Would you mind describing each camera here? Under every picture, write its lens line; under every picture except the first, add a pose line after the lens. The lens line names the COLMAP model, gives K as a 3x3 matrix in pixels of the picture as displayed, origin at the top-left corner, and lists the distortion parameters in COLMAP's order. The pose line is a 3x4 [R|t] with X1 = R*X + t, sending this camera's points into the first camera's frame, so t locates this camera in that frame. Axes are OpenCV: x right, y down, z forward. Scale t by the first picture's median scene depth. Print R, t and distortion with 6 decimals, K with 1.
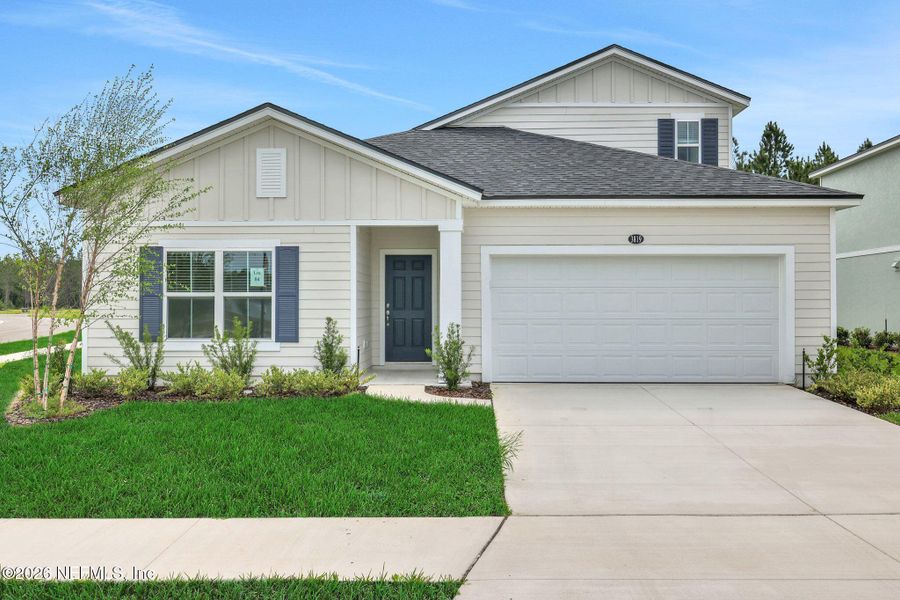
lens RADIAL K [[995.4, 0, 446.7], [0, 995.4, 300.5], [0, 0, 1]] dist [0.023400, 0.000000]
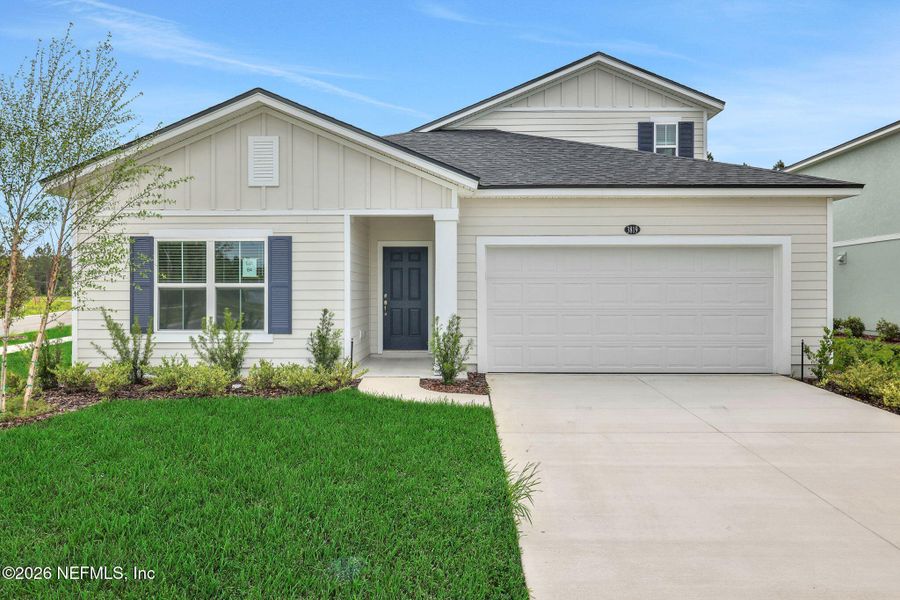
lens RADIAL K [[733.8, 0, 449.7], [0, 733.8, 298.9], [0, 0, 1]] dist [0.019274, -0.013237]
pose [[0.999960, -0.000593, 0.008910, 0.000844], [0.000469, 0.999903, 0.013952, -0.002555], [-0.008918, -0.013947, 0.999863, 0.272373]]
